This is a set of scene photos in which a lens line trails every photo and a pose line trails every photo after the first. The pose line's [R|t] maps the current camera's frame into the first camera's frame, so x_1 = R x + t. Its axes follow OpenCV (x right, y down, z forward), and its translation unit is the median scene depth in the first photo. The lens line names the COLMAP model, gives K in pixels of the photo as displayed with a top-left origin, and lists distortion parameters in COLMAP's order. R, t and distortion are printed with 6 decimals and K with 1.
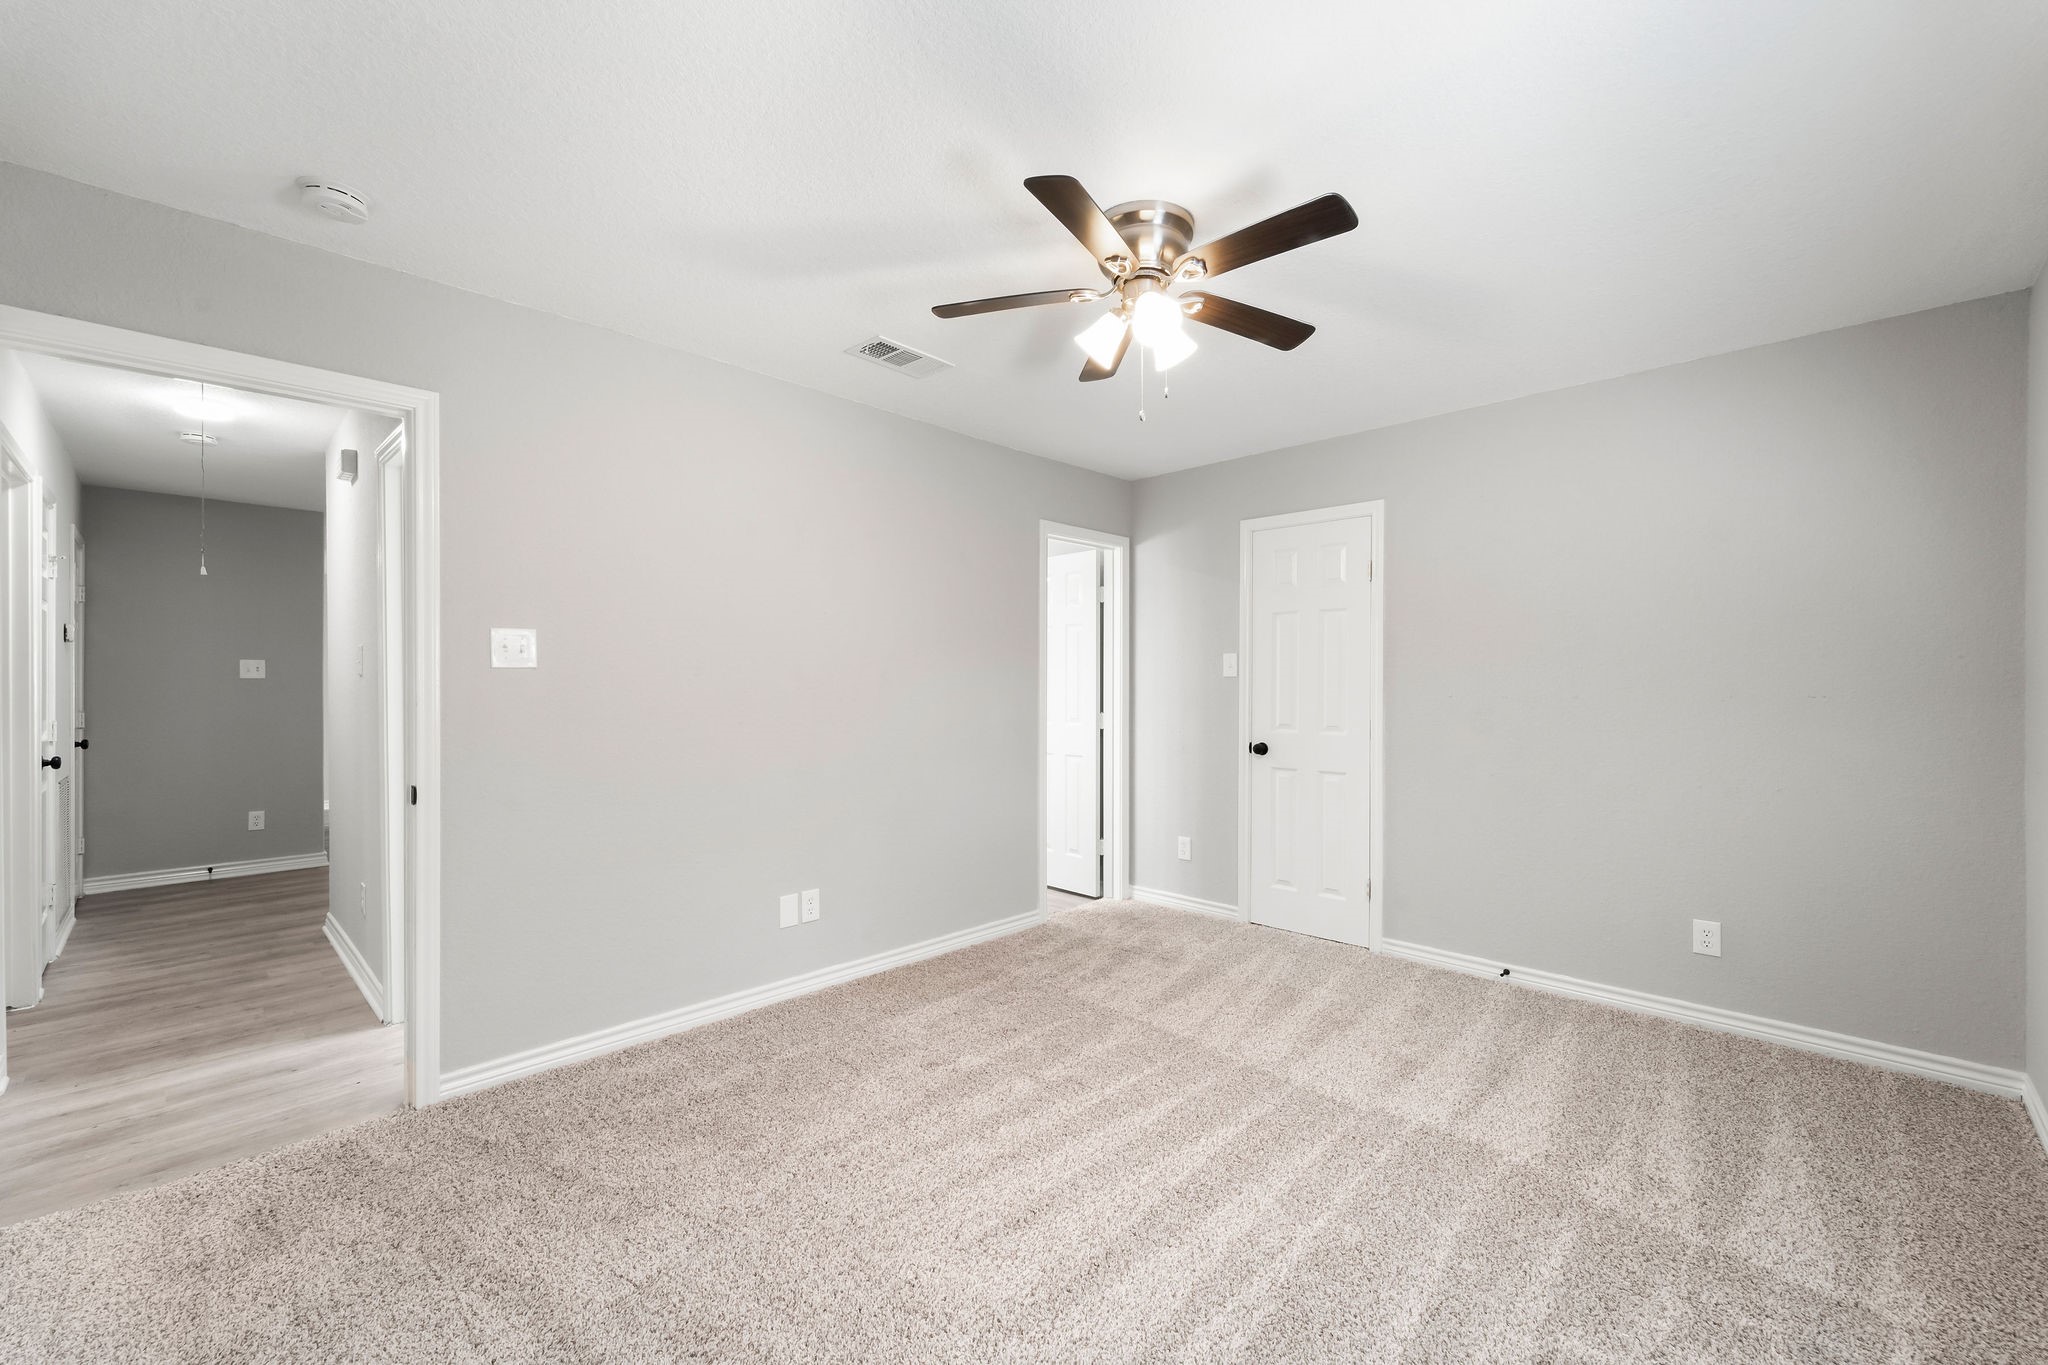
lens RADIAL K [[824.9, 0, 1024.0], [0, 824.9, 682.5], [0, 0, 1]] dist [0.000292, -0.000175]
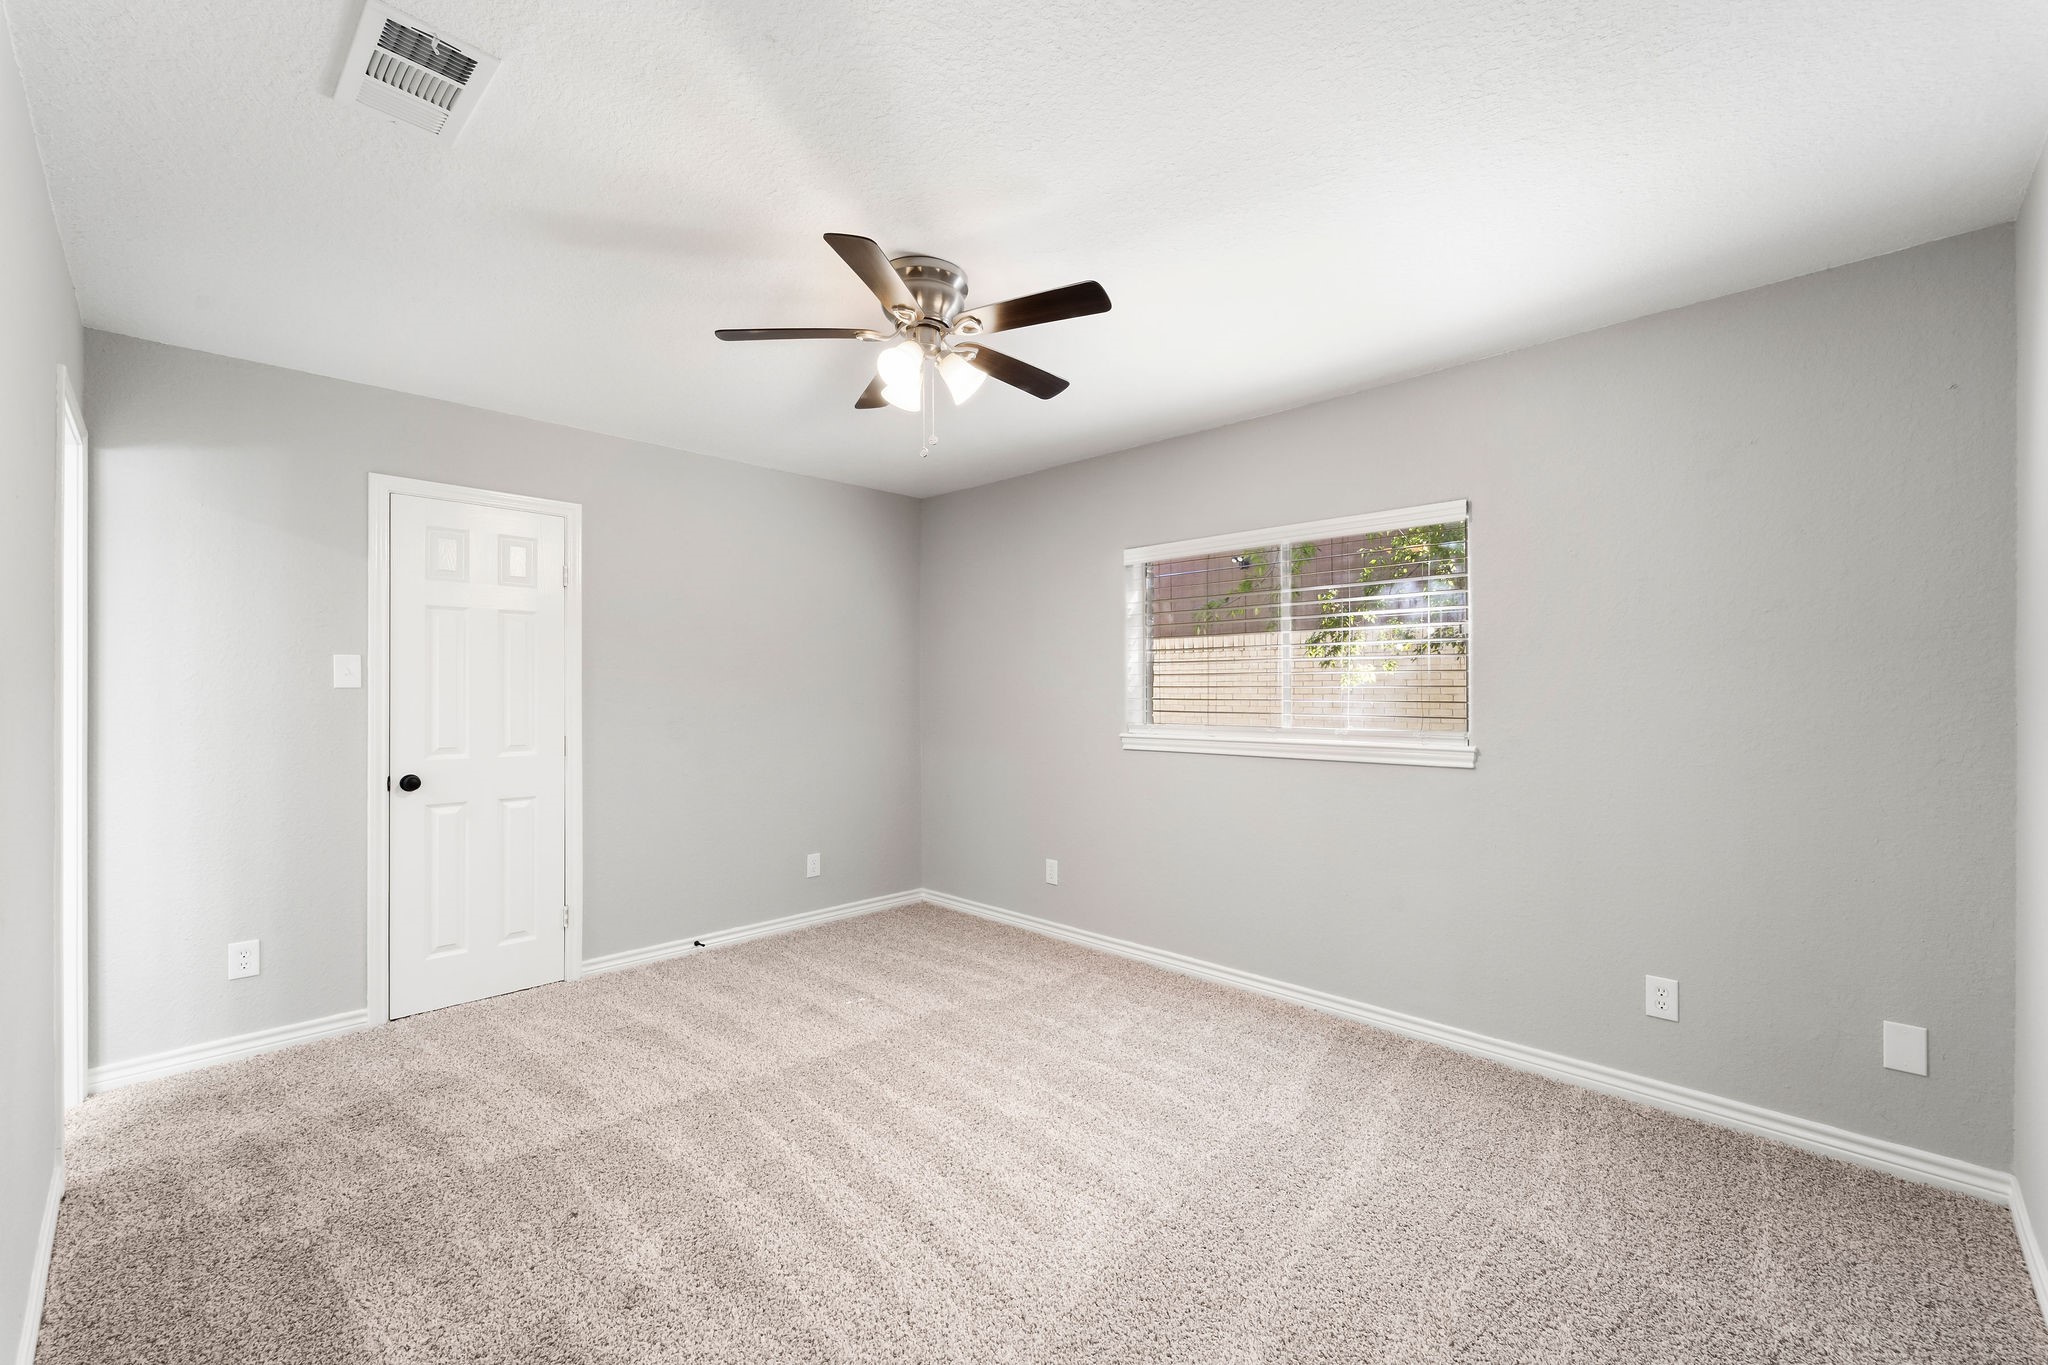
lens RADIAL K [[836.0, 0, 1021.0], [0, 836.0, 686.7], [0, 0, 1]] dist [0.001013, -0.000196]
pose [[0.000838, 0.004022, 0.999992, -0.553113], [-0.000984, 0.999991, -0.004021, -0.006463], [-0.999999, -0.000980, 0.000841, 0.503879]]
